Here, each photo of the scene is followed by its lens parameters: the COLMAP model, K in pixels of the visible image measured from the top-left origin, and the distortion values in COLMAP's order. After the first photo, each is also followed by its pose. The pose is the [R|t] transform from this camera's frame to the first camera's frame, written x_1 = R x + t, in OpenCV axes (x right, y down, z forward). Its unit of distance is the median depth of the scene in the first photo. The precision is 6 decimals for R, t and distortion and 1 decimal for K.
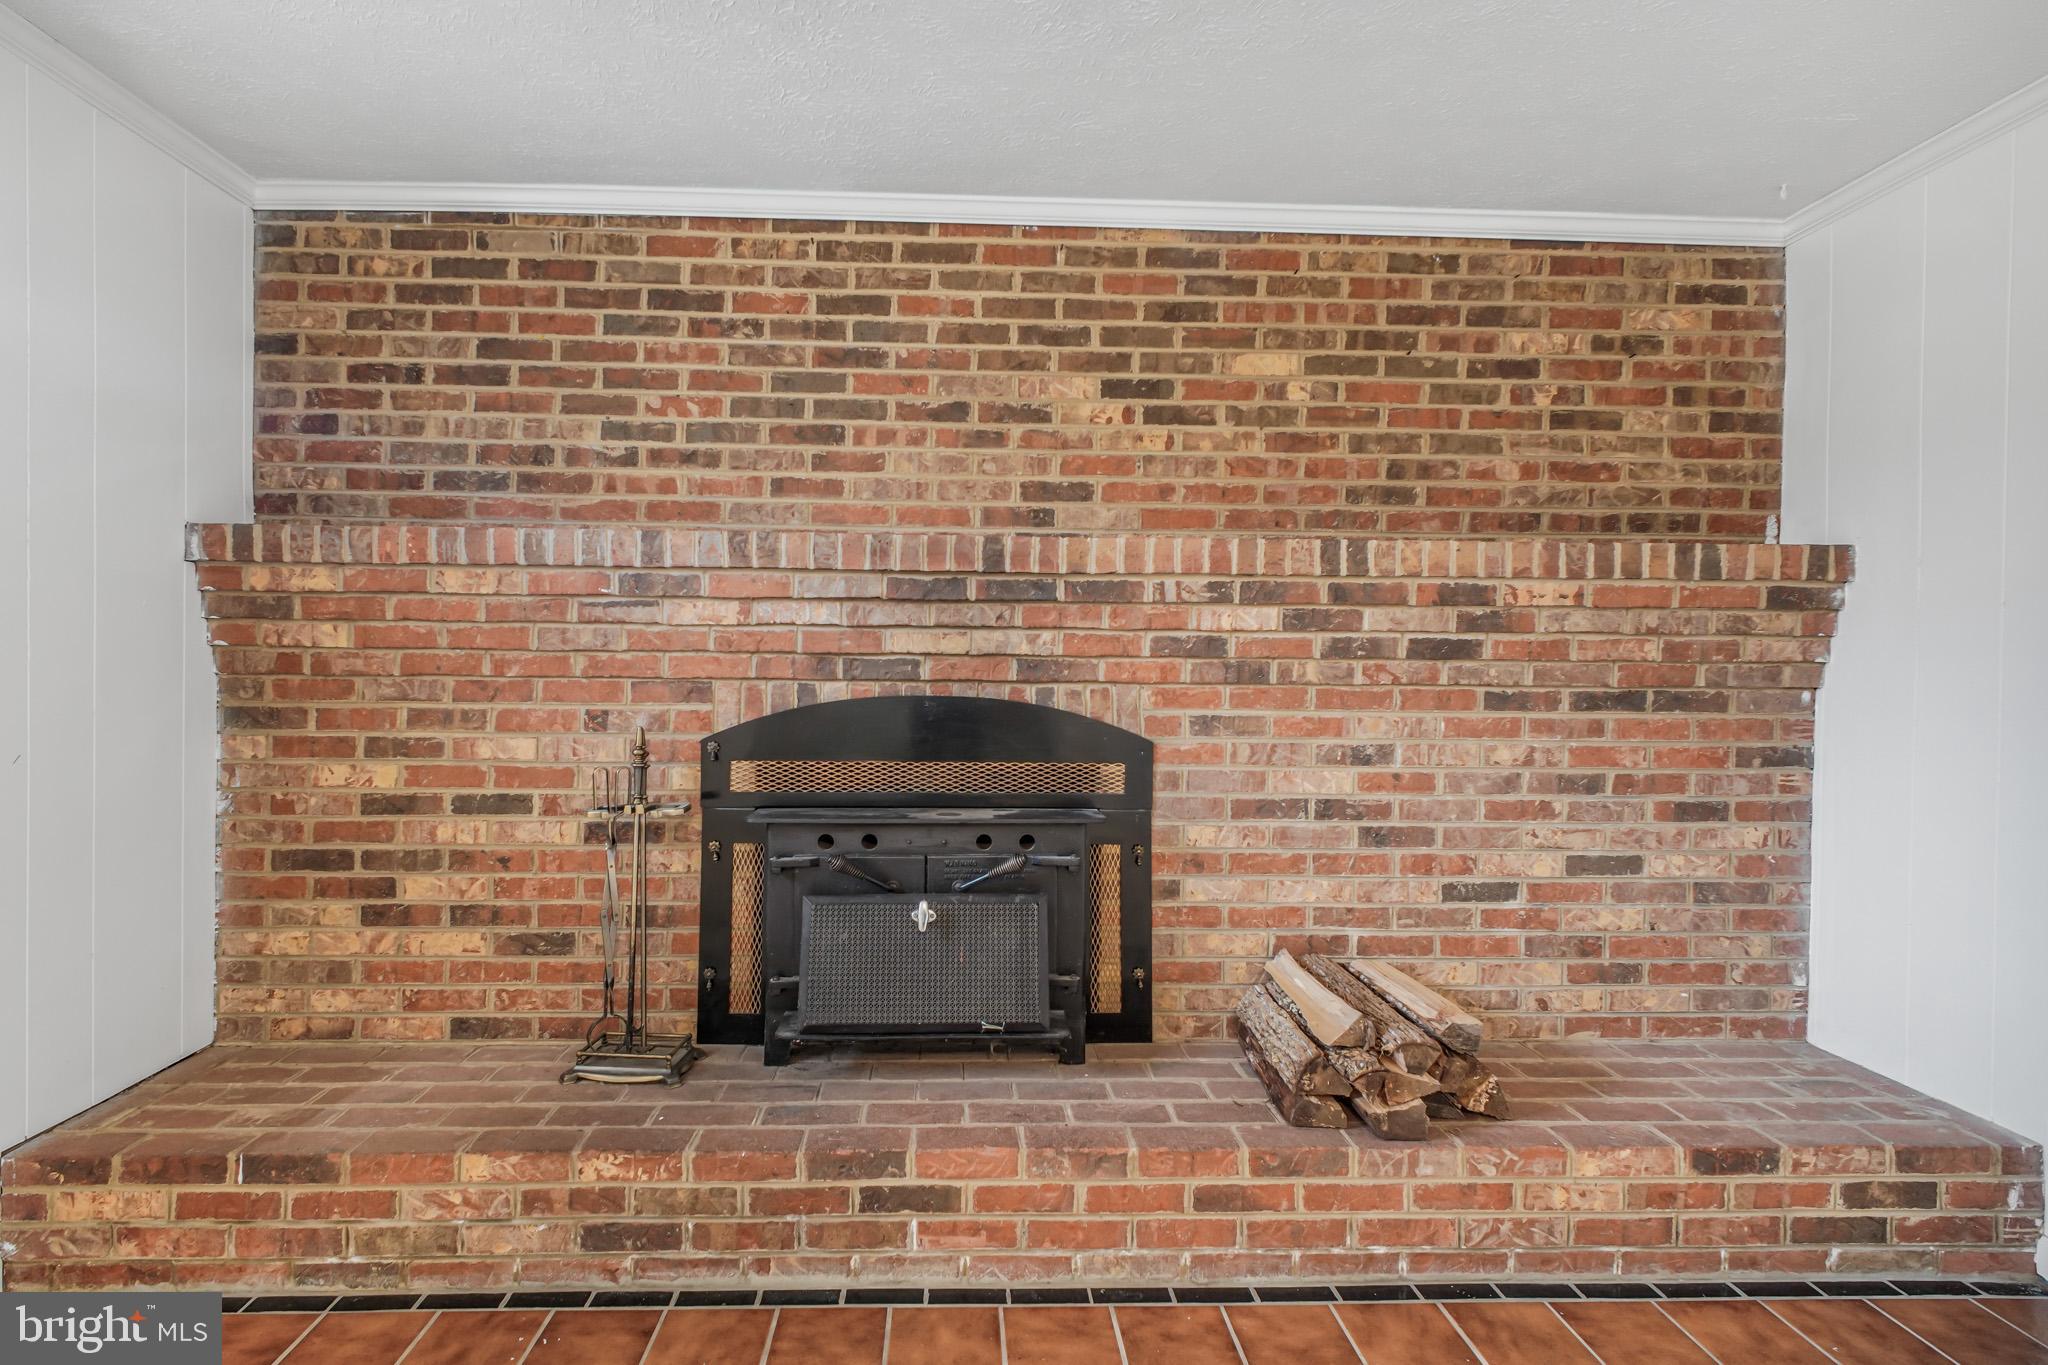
lens RADIAL K [[973.9, 0, 979.7], [0, 973.9, 679.4], [0, 0, 1]] dist [0.018291, -0.010374]
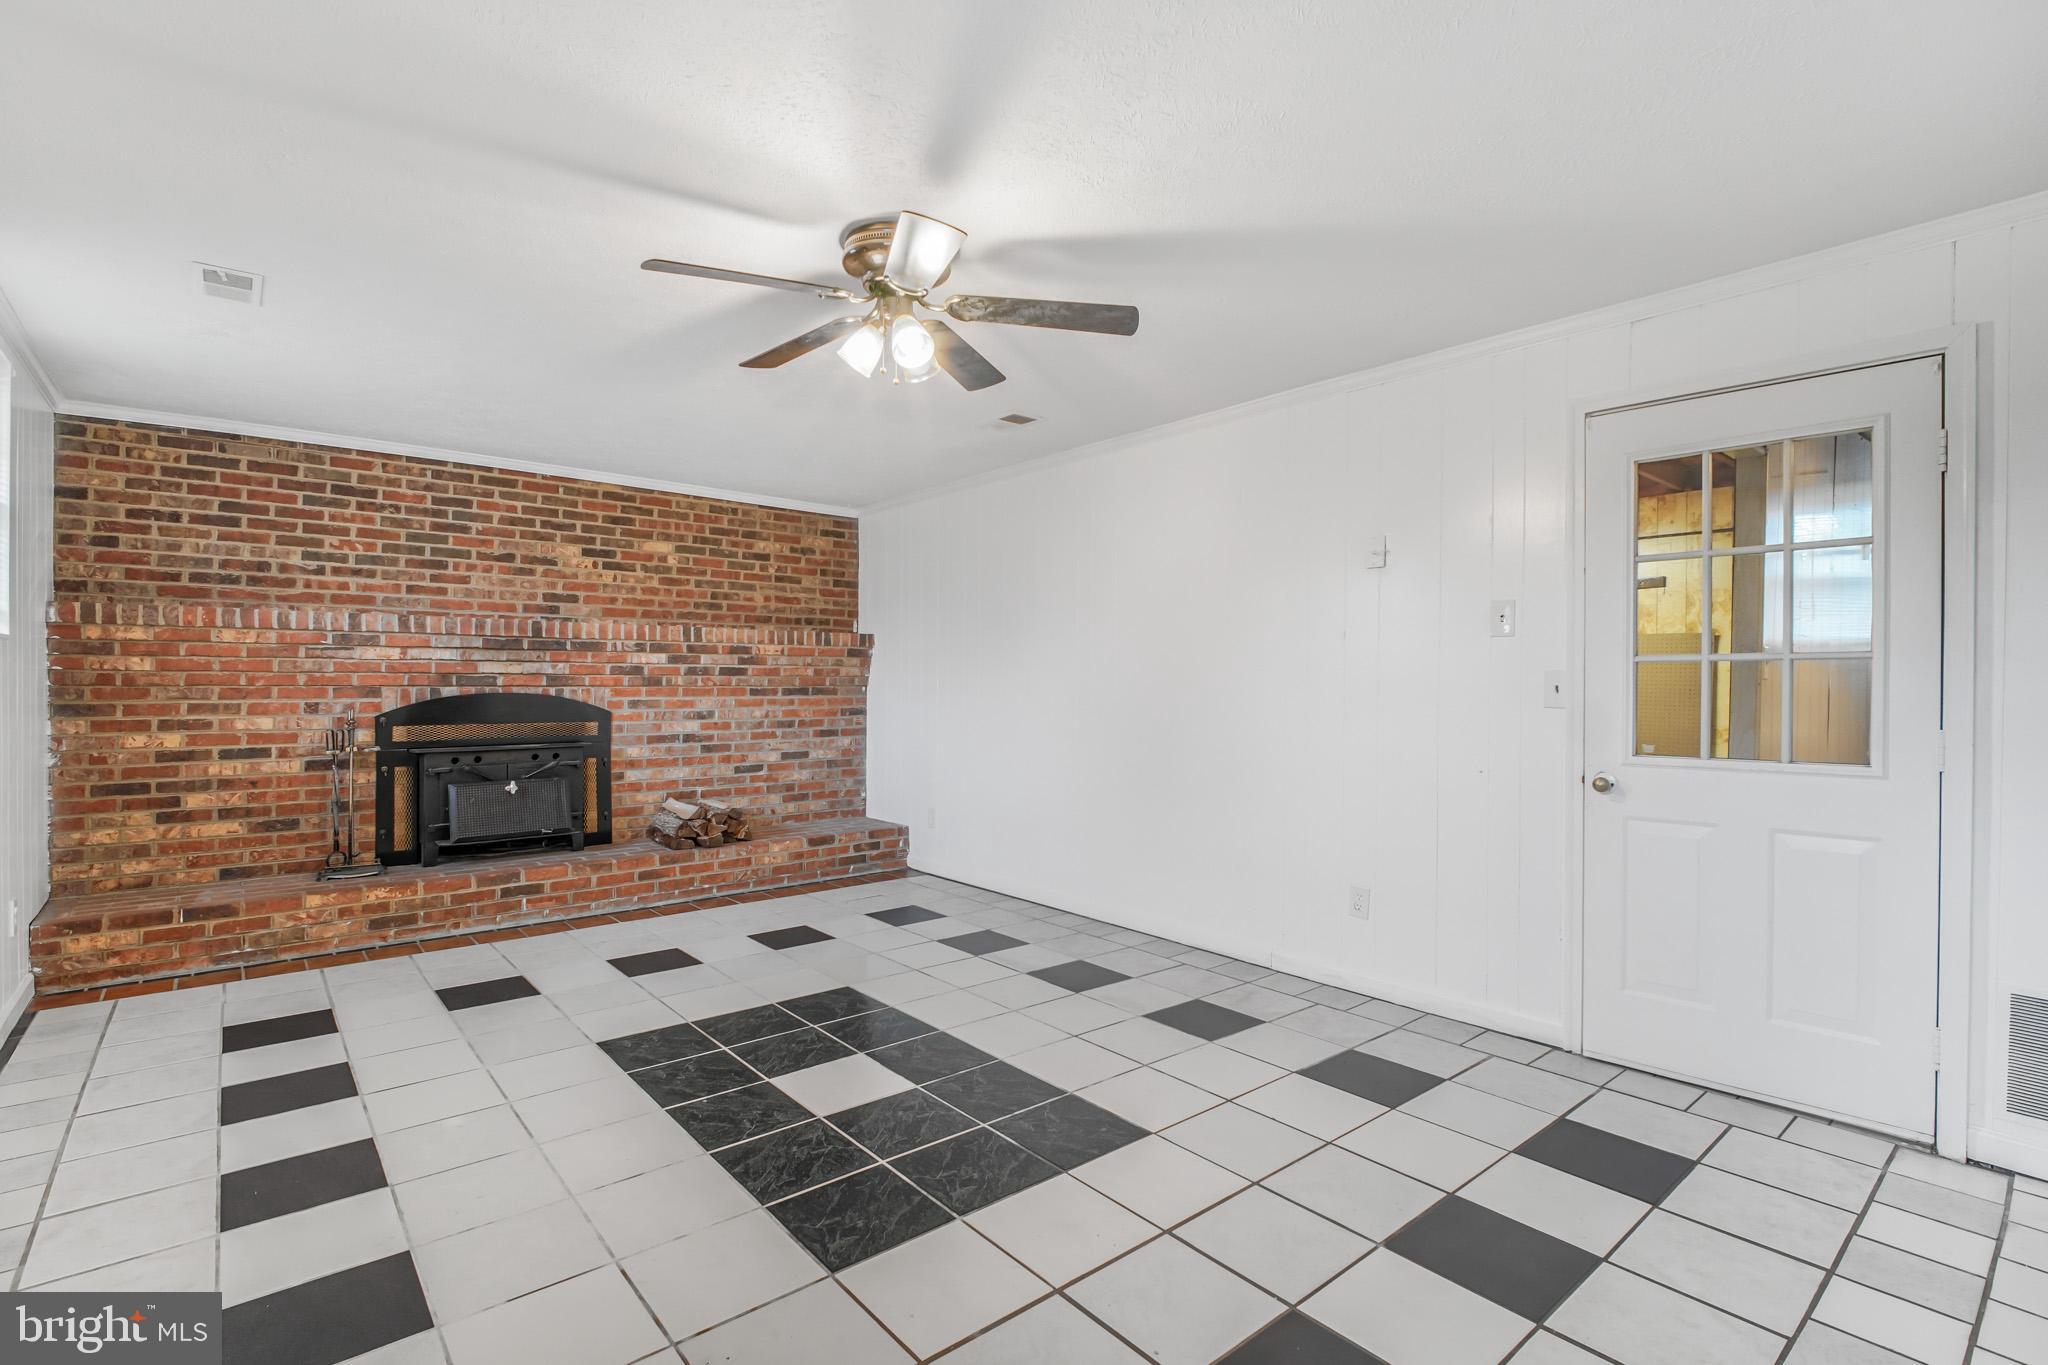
lens RADIAL K [[938.7, 0, 999.2], [0, 938.7, 697.6], [0, 0, 1]] dist [0.006785, -0.010268]
pose [[0.796885, -0.016428, 0.603908, -0.421904], [0.011112, 0.999860, 0.012536, 0.013232], [-0.604029, -0.003279, 0.796955, -1.289355]]
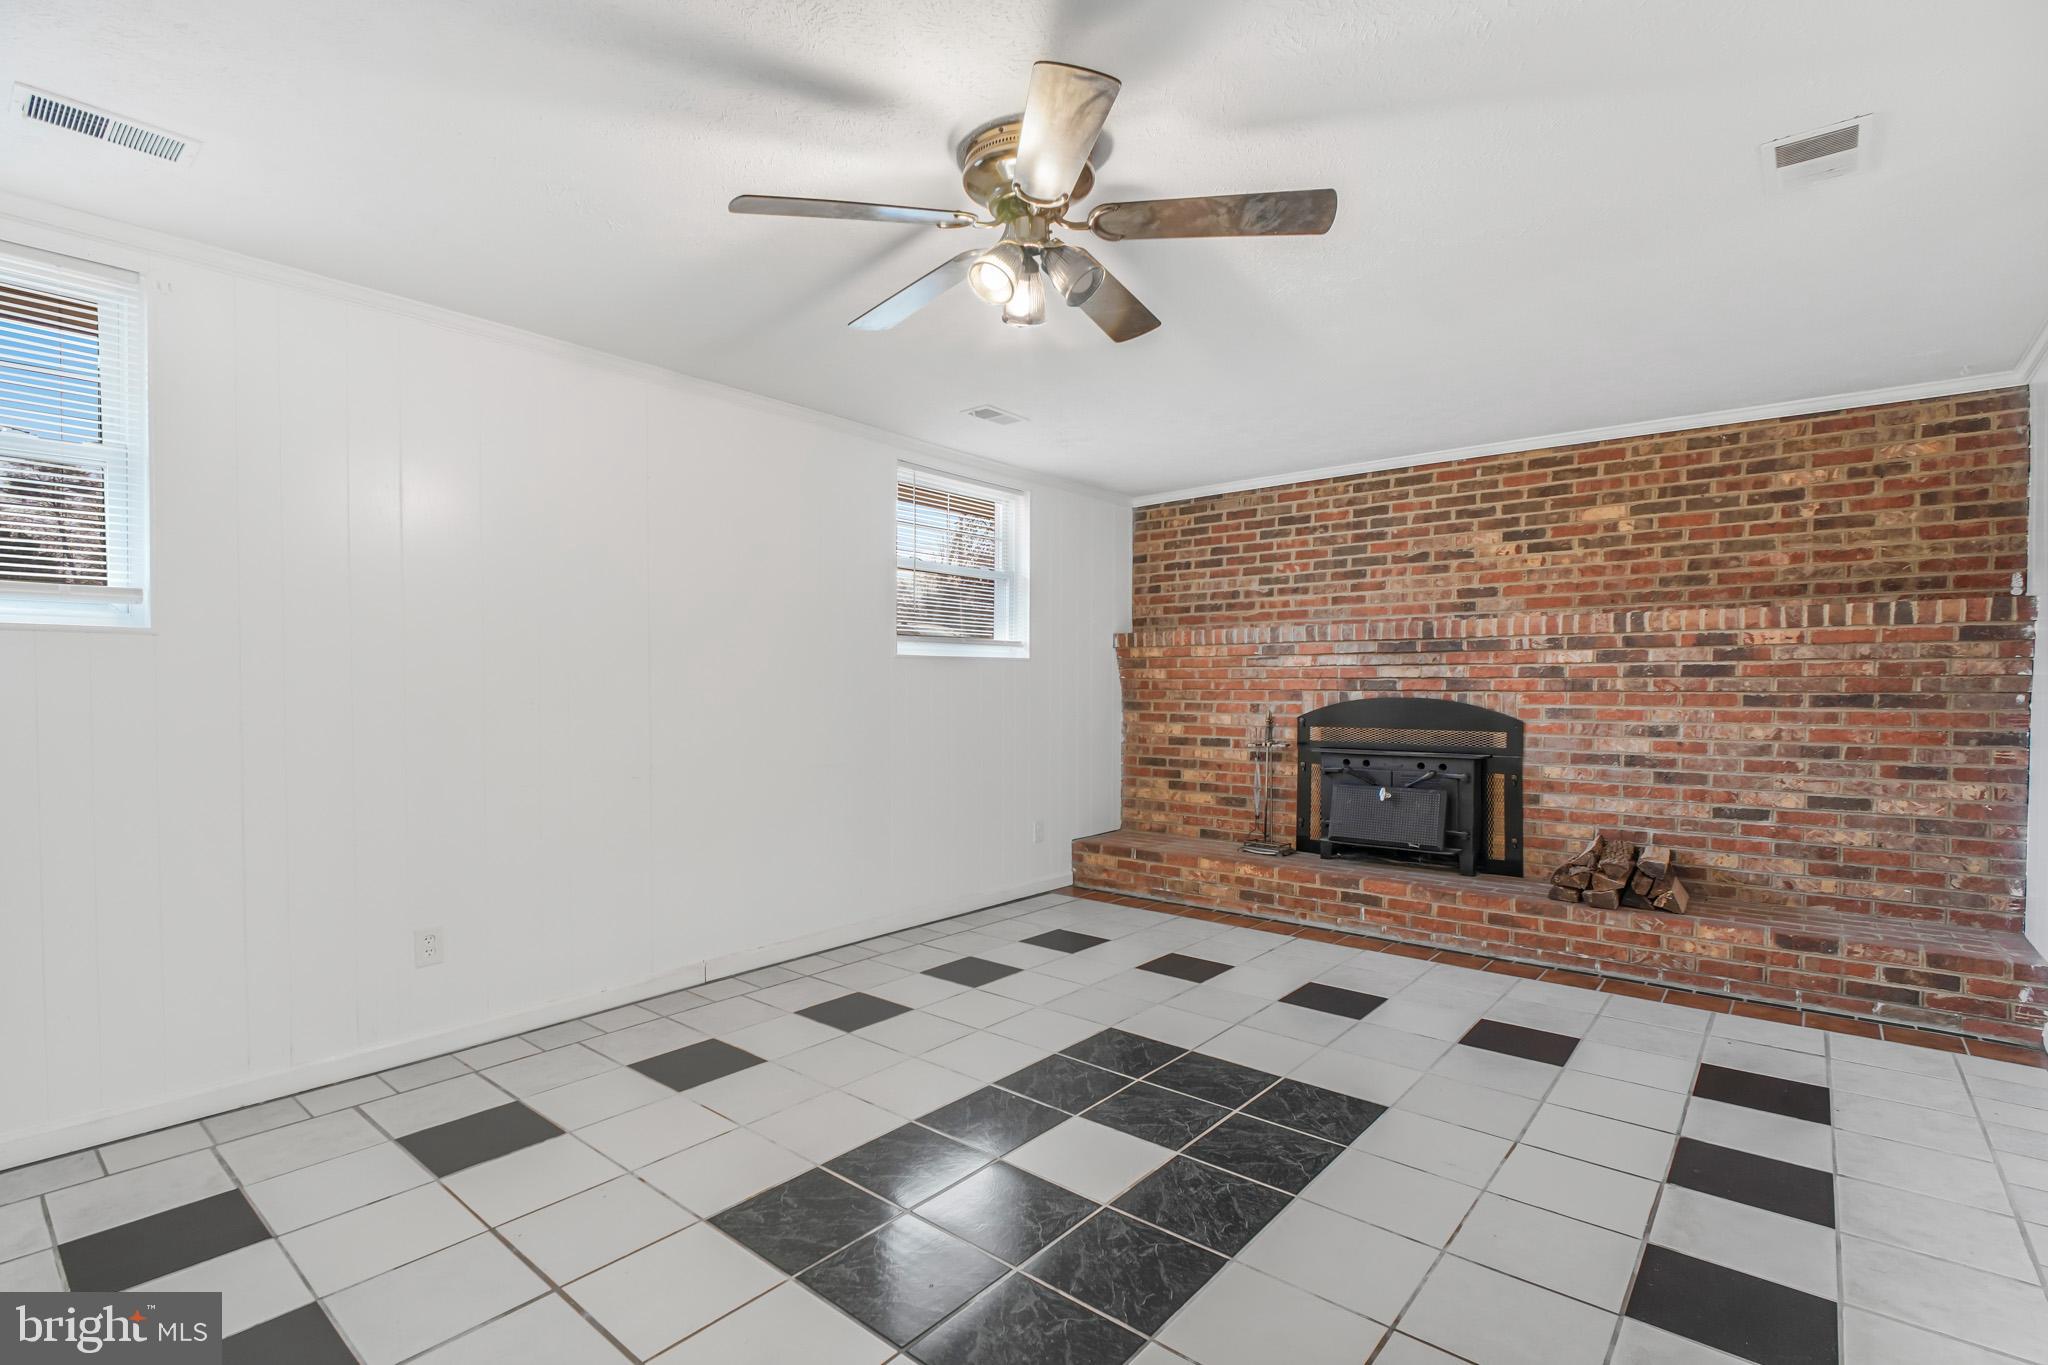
lens RADIAL K [[938.7, 0, 999.2], [0, 938.7, 697.6], [0, 0, 1]] dist [0.006785, -0.010268]
pose [[0.742901, 0.000113, -0.669401, 0.645466], [-0.001511, 0.999998, -0.001509, 0.021096], [0.669399, 0.002133, 0.742900, -1.059966]]
